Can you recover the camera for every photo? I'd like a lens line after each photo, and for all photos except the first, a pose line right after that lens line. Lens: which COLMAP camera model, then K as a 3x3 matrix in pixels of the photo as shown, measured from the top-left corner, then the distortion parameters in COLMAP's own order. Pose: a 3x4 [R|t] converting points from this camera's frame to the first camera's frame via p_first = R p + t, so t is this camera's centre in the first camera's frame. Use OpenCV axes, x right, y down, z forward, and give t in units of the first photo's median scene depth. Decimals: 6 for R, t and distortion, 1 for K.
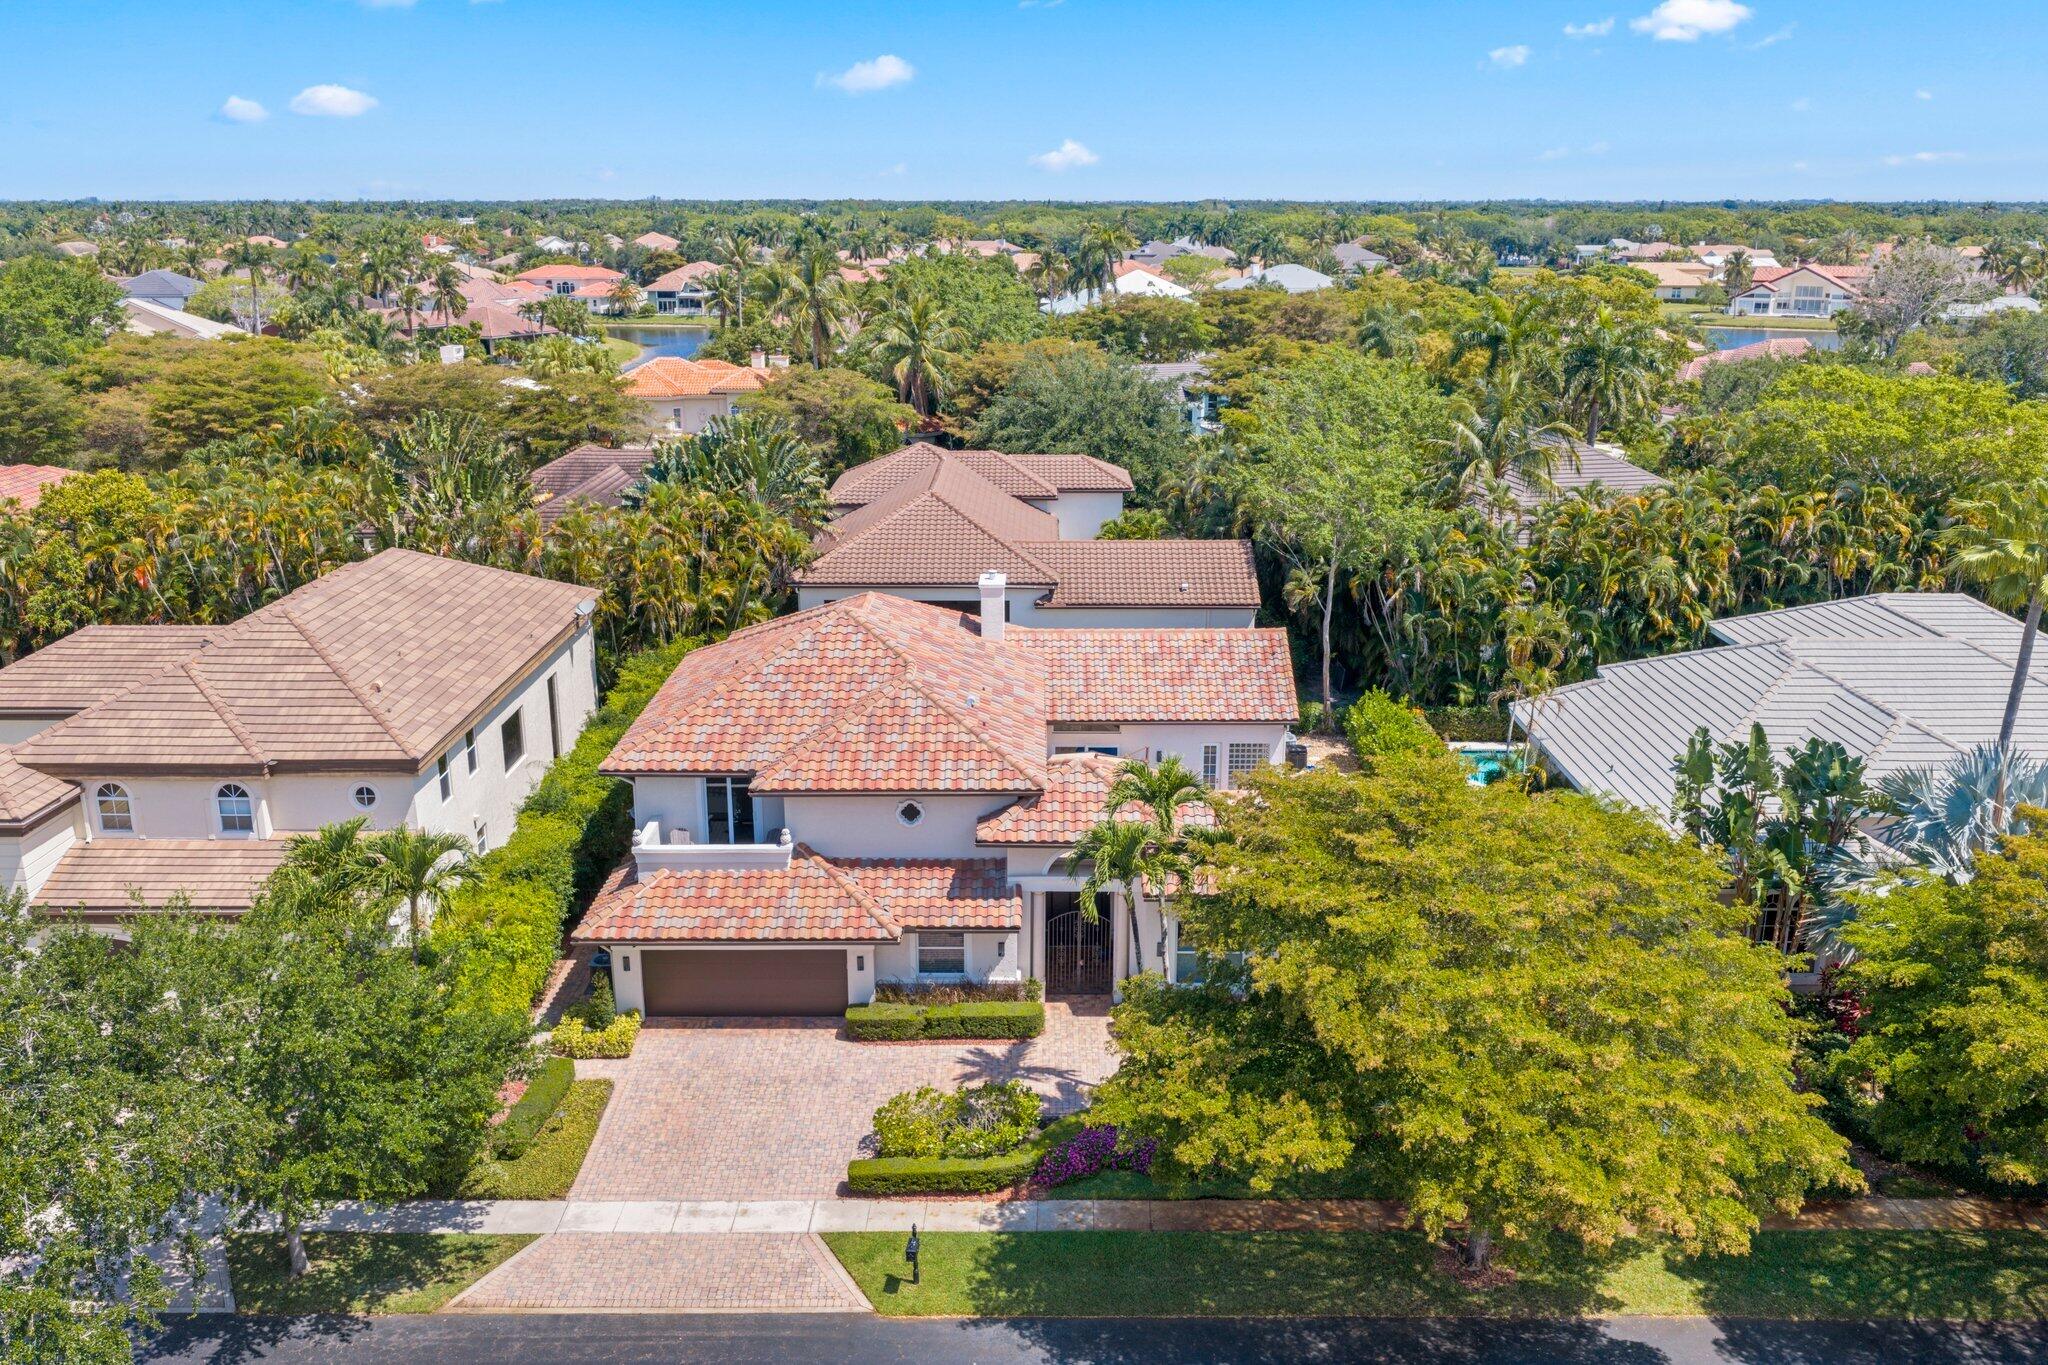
lens RADIAL K [[1689.3, 0, 1034.8], [0, 1689.3, 672.4], [0, 0, 1]] dist [0.017874, -0.016763]
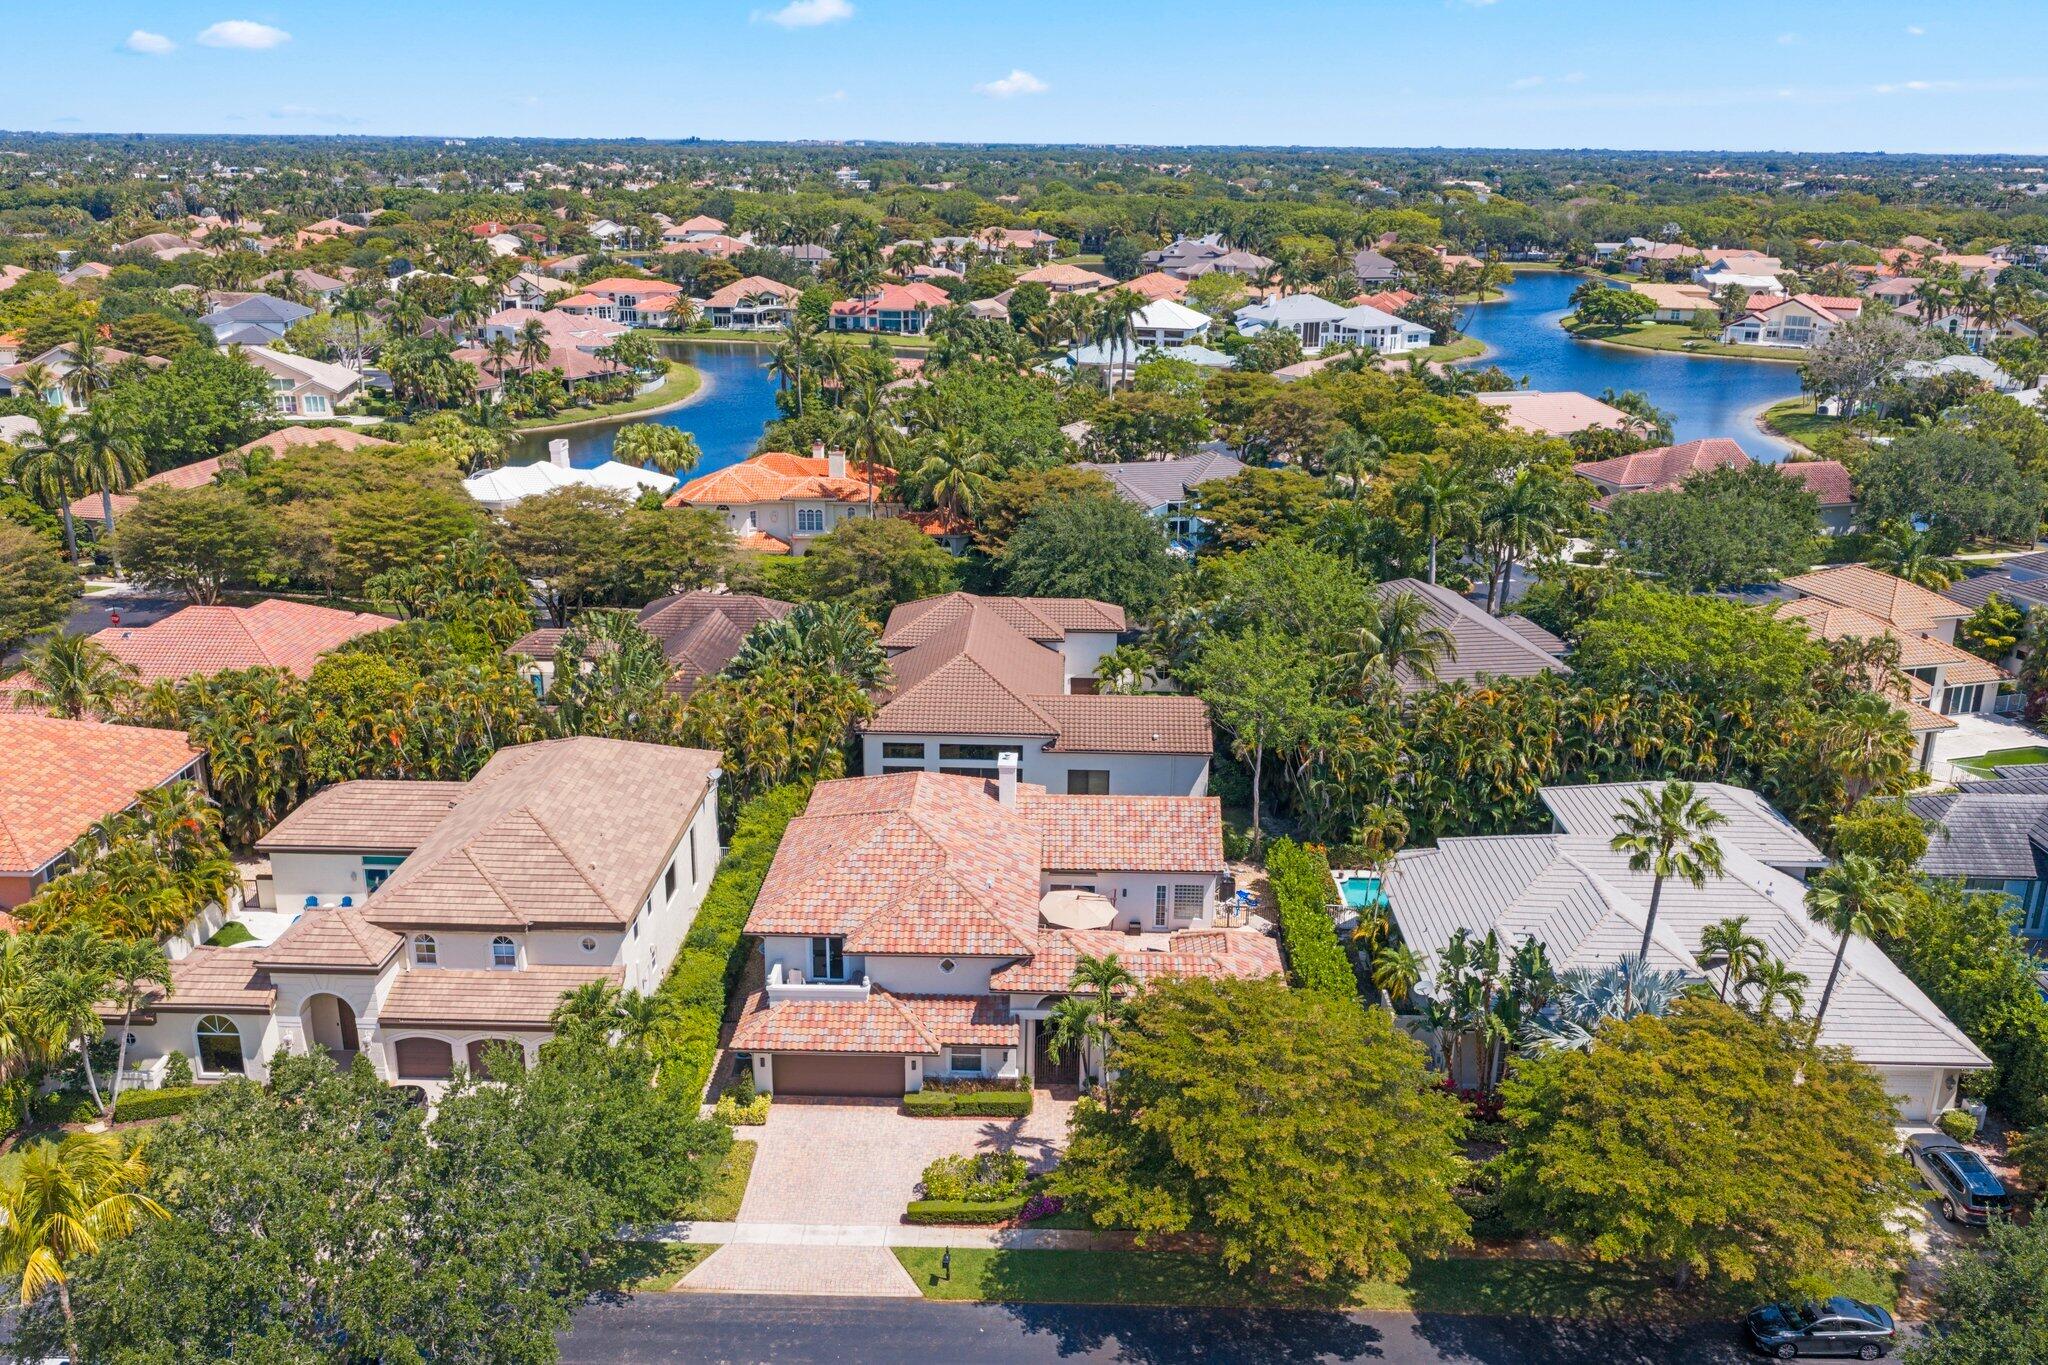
lens RADIAL K [[1689.3, 0, 1032.4], [0, 1689.3, 681.5], [0, 0, 1]] dist [0.017874, -0.016763]
pose [[0.999668, 0.015997, -0.020199, 0.030212], [-0.015193, 0.999112, 0.039307, -0.238210], [0.020810, -0.038988, 0.999023, -0.519869]]
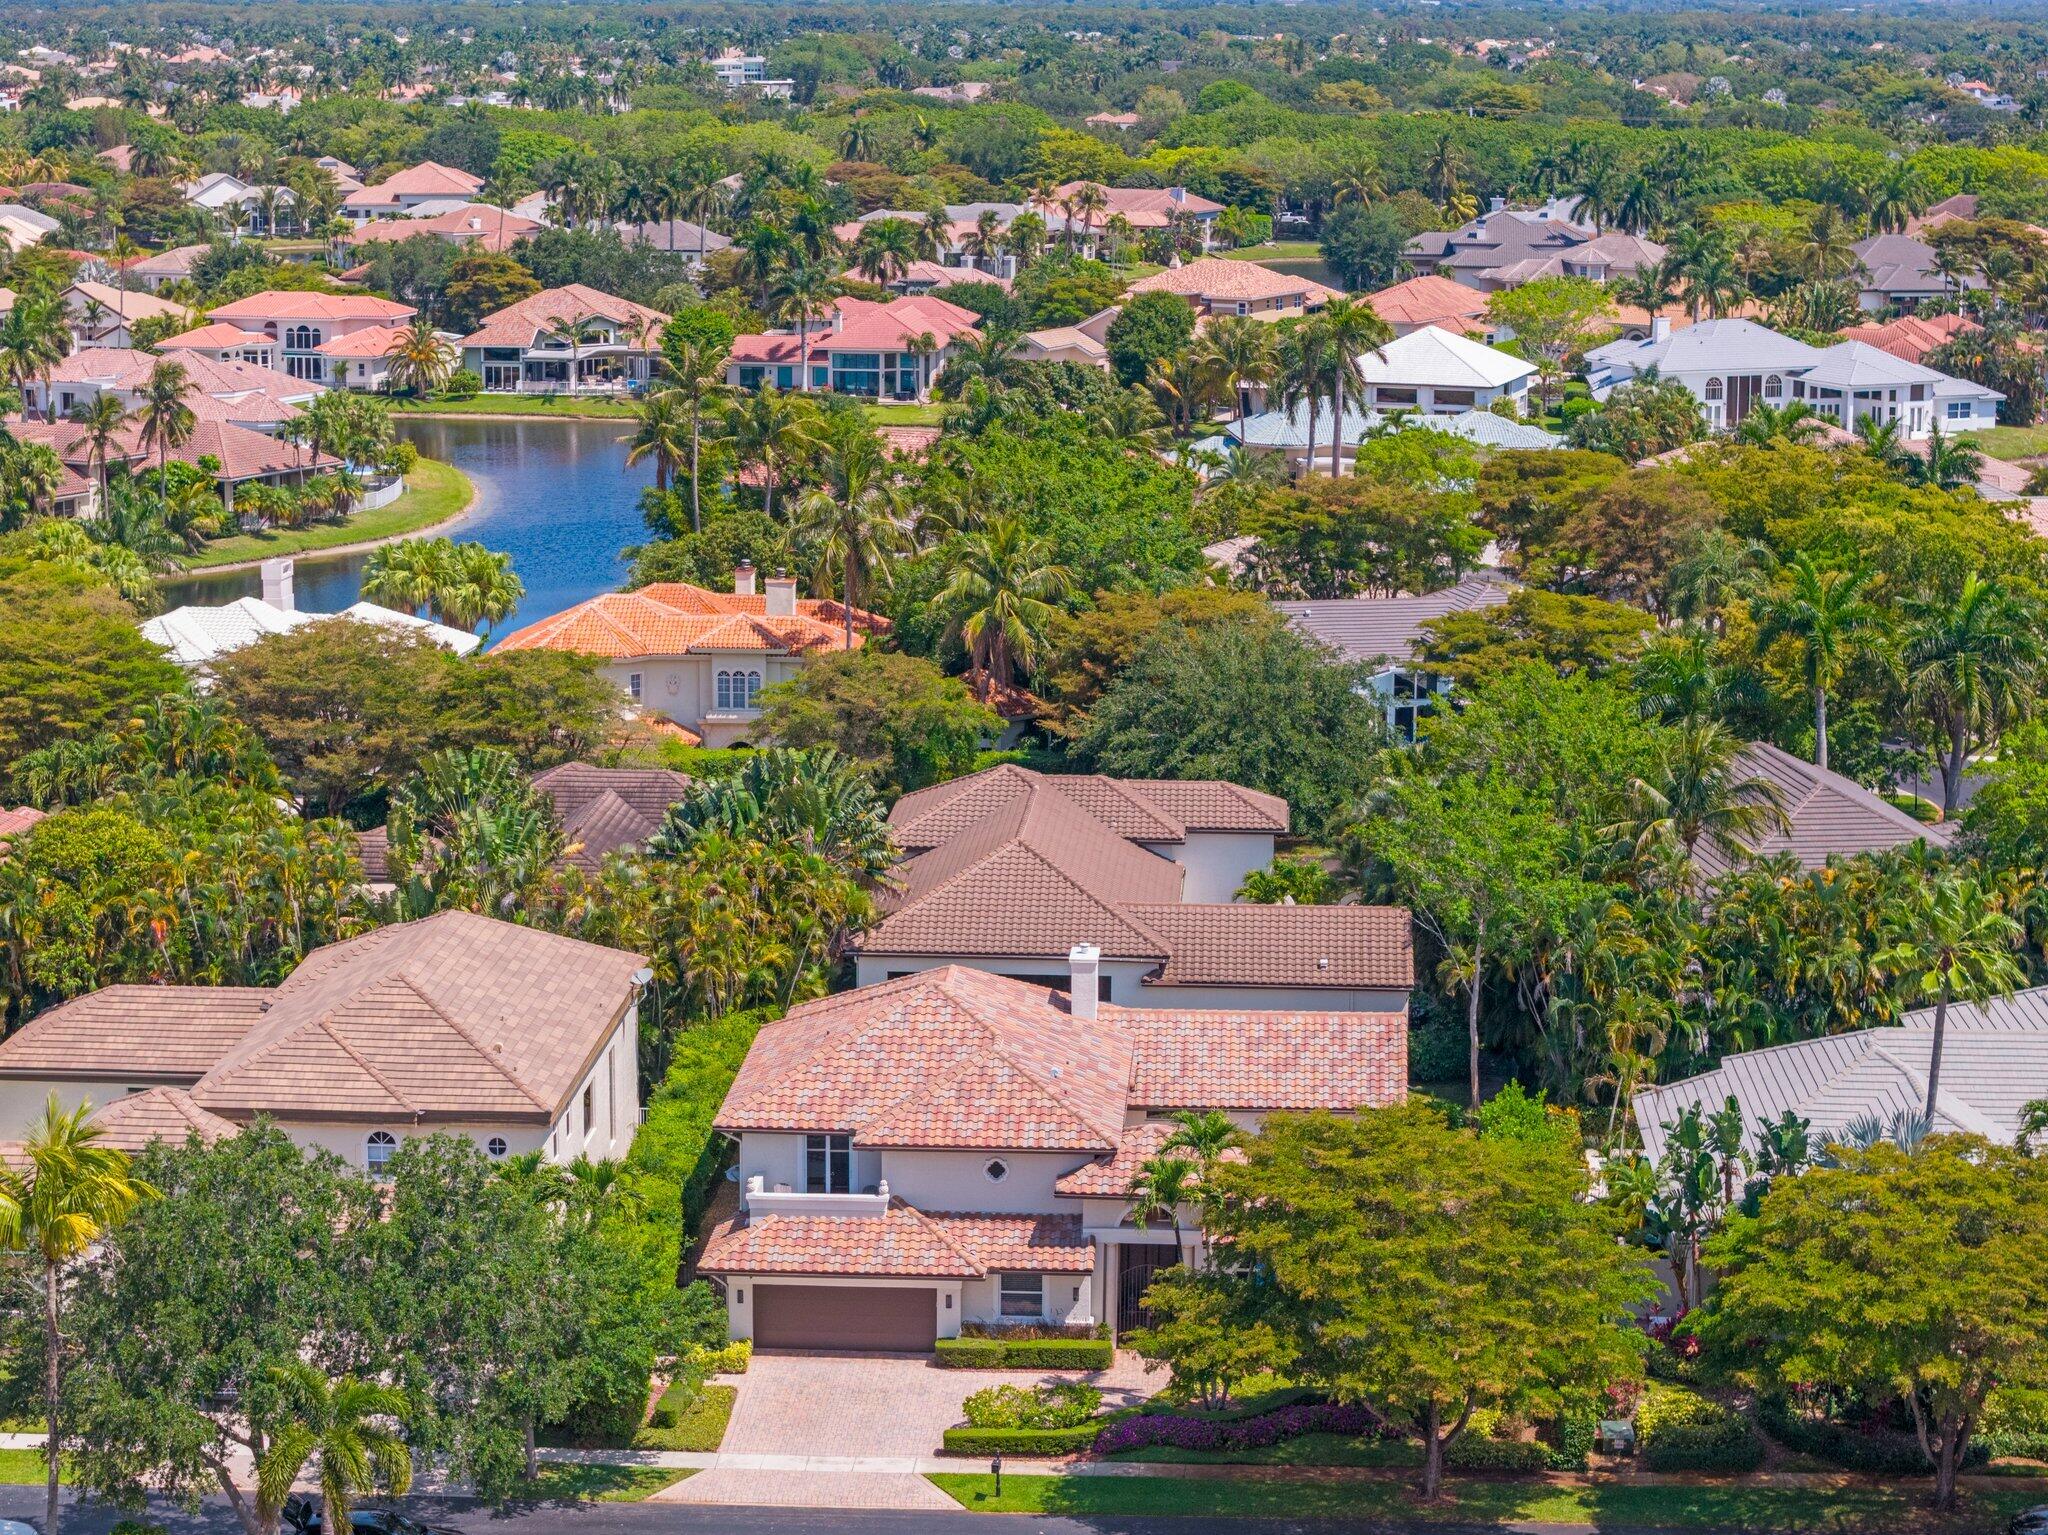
lens RADIAL K [[4331.5, 0, 1036.2], [0, 4331.5, 775.1], [0, 0, 1]] dist [-0.167263, 0.000000]
pose [[0.998364, 0.015247, -0.055108, 0.104975], [-0.019991, 0.996044, -0.086588, 0.071877], [0.053569, 0.087548, 0.994719, -1.845652]]
